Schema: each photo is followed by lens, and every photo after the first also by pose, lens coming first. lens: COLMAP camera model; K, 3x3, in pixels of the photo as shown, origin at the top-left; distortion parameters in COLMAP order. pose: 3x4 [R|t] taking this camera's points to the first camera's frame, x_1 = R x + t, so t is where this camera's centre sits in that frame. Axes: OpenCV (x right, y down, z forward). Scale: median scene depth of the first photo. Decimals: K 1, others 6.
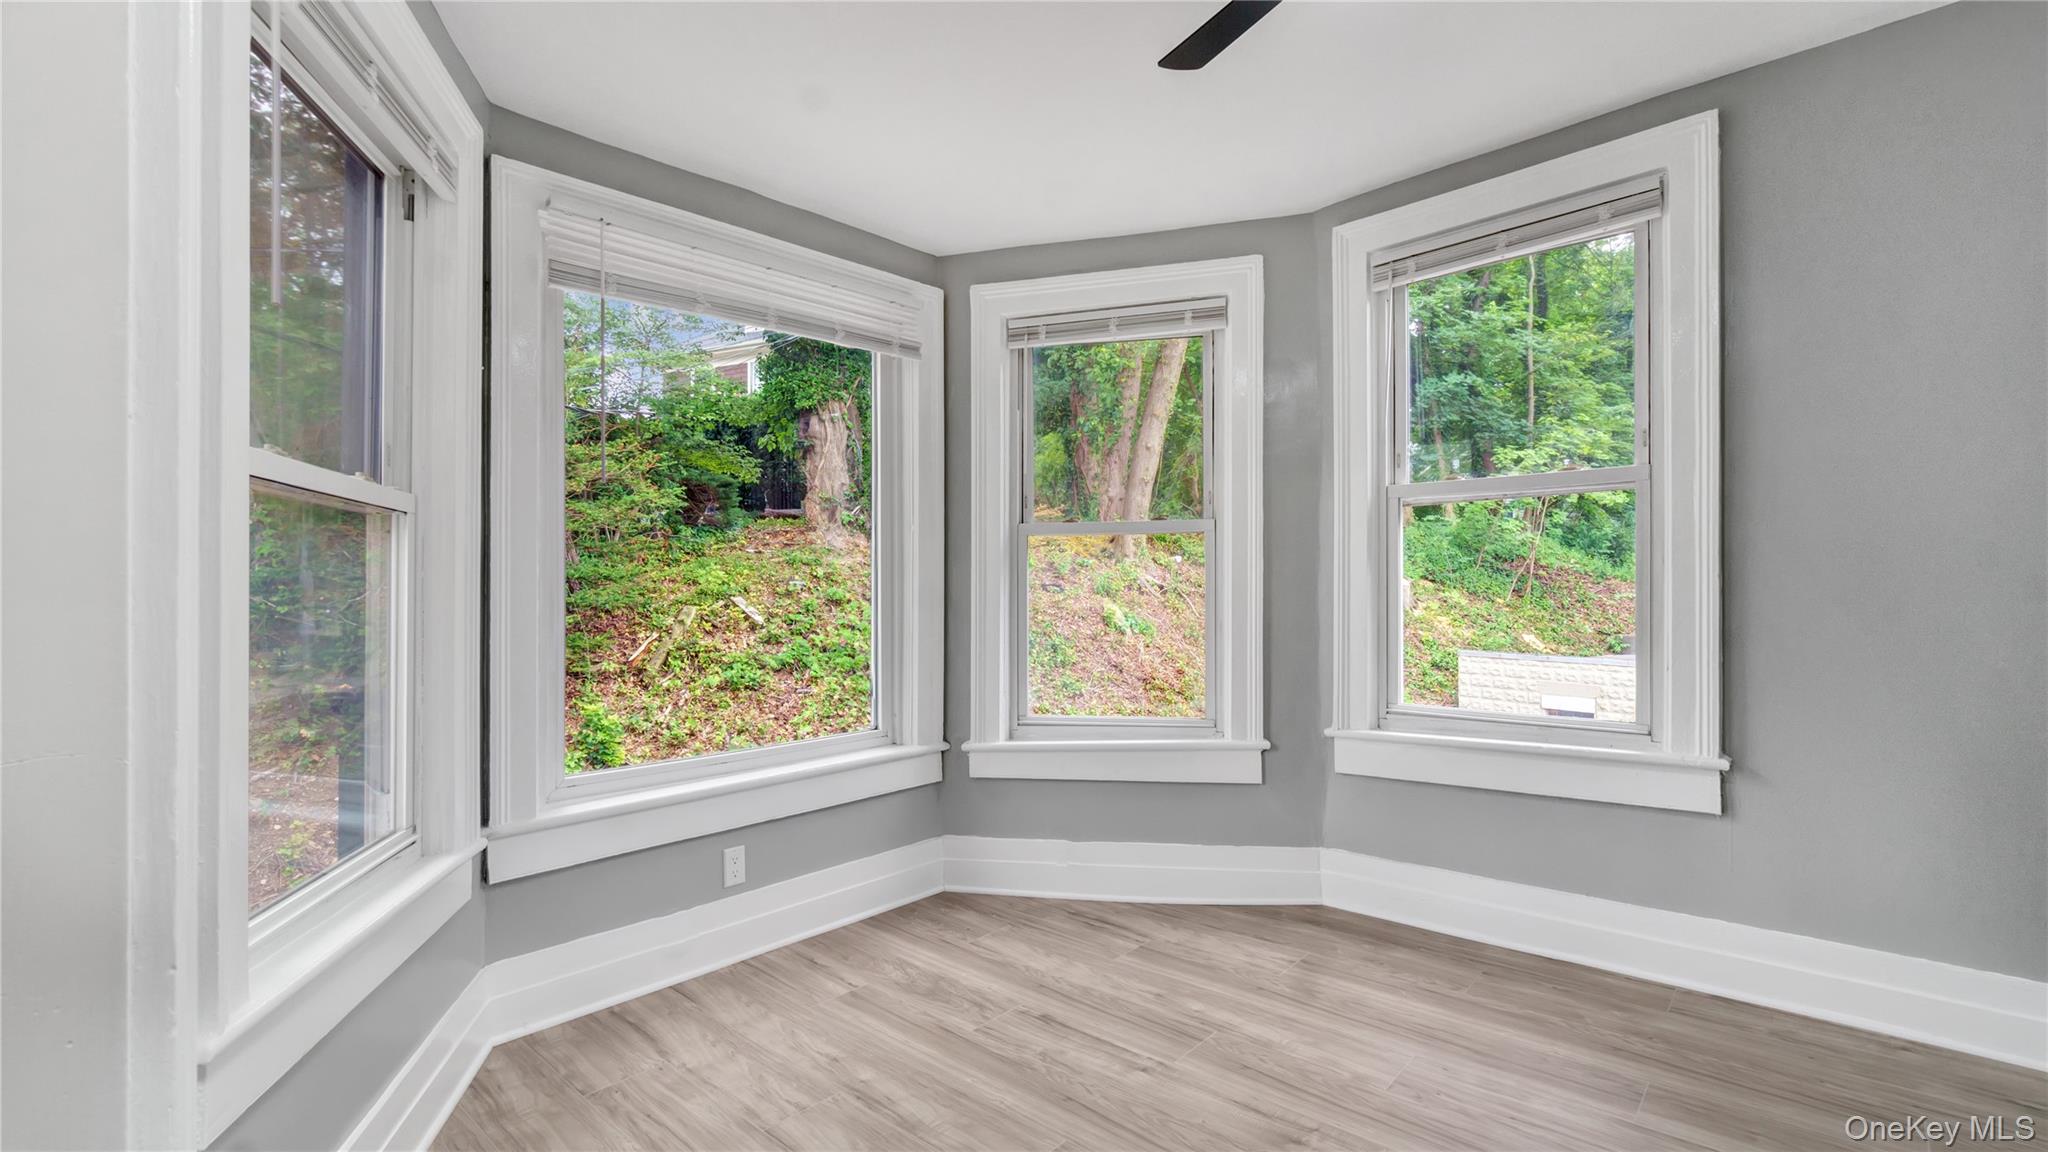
lens RADIAL K [[868.1, 0, 1038.8], [0, 868.1, 582.6], [0, 0, 1]] dist [0.004324, -0.000251]
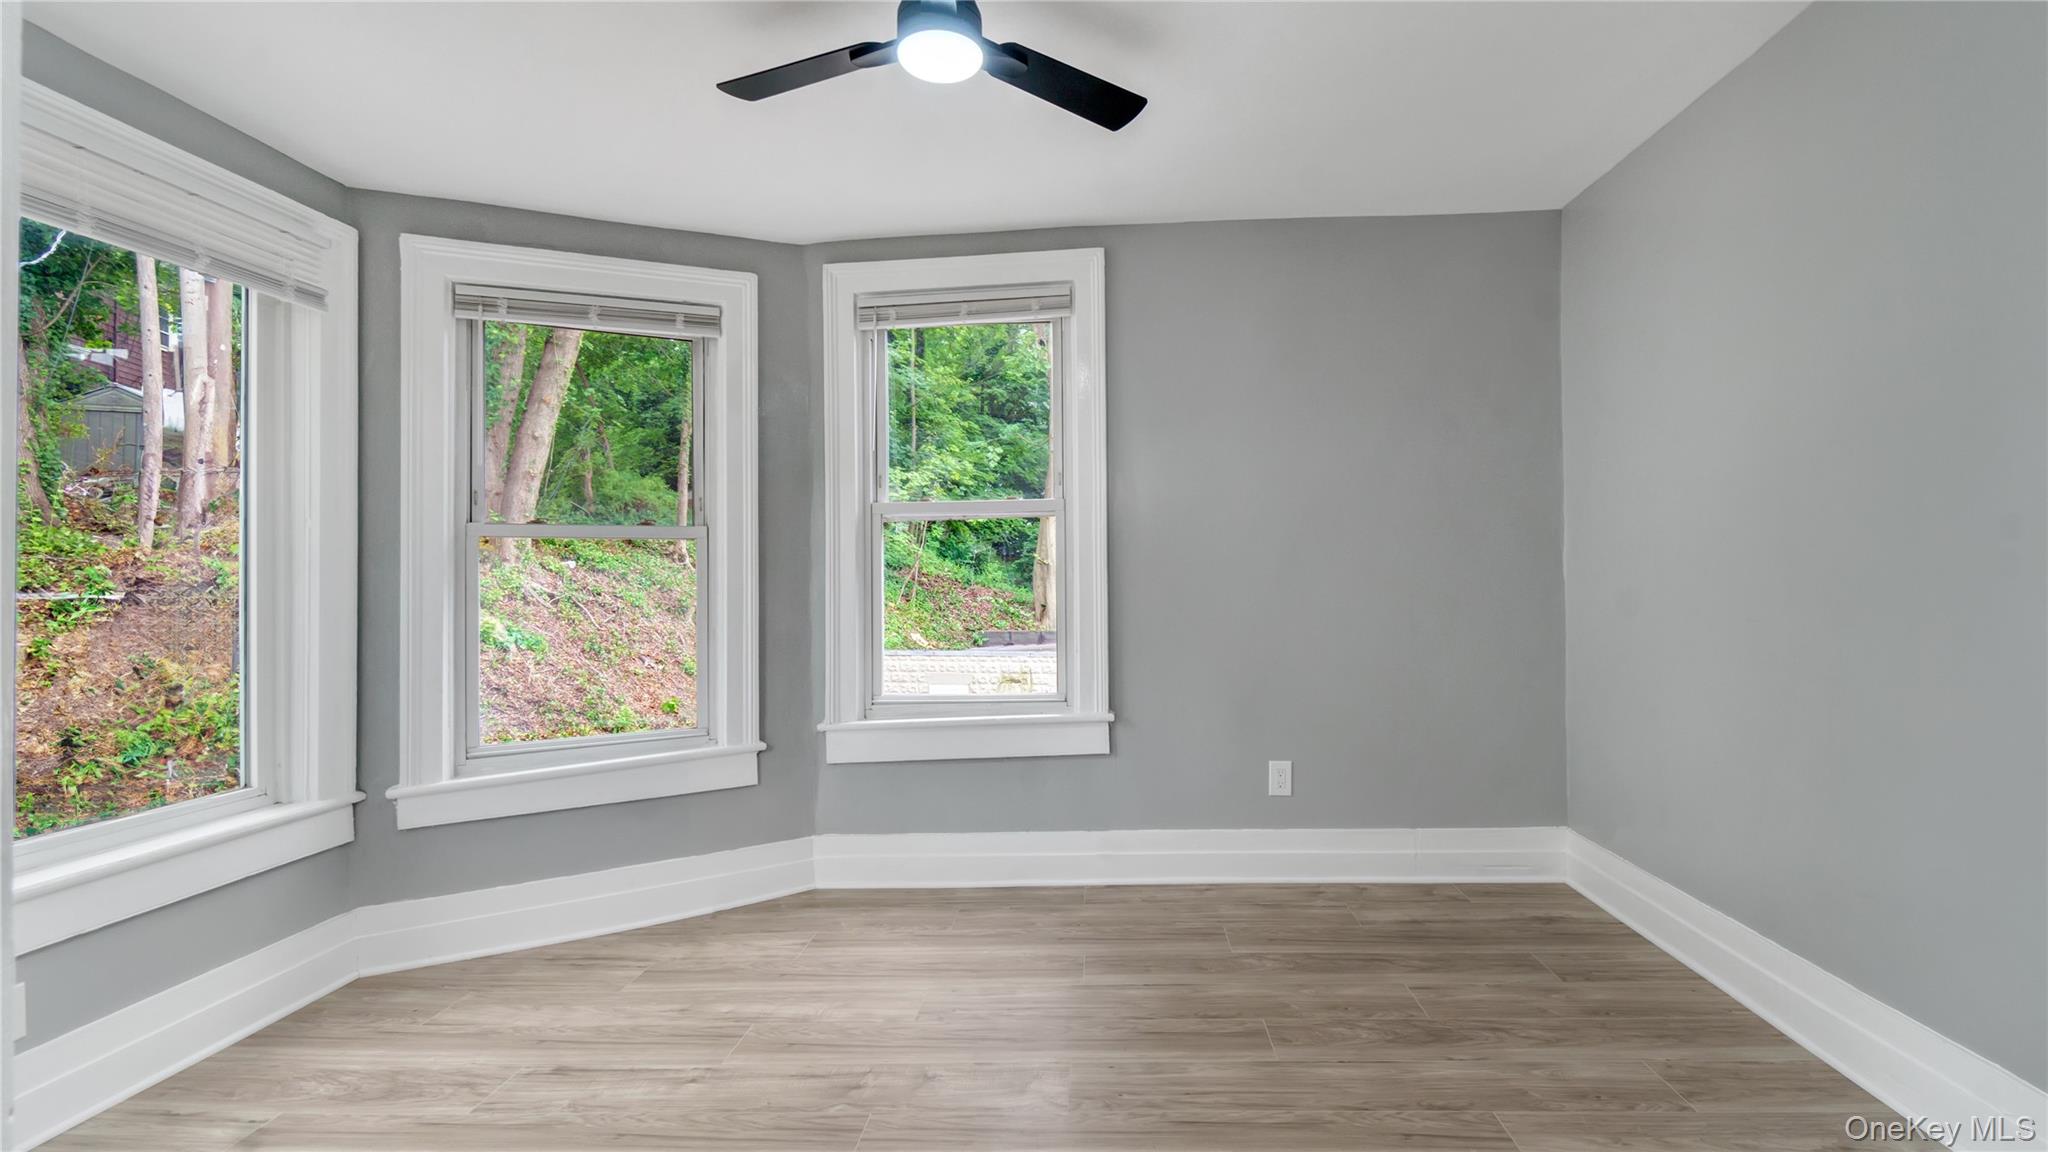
lens RADIAL K [[868.1, 0, 1032.1], [0, 868.1, 575.3], [0, 0, 1]] dist [0.004324, -0.000251]
pose [[0.794343, 0.002641, 0.607463, -0.115686], [0.007293, 0.999877, -0.013884, 0.000019], [-0.607425, 0.015459, 0.794226, -0.021920]]
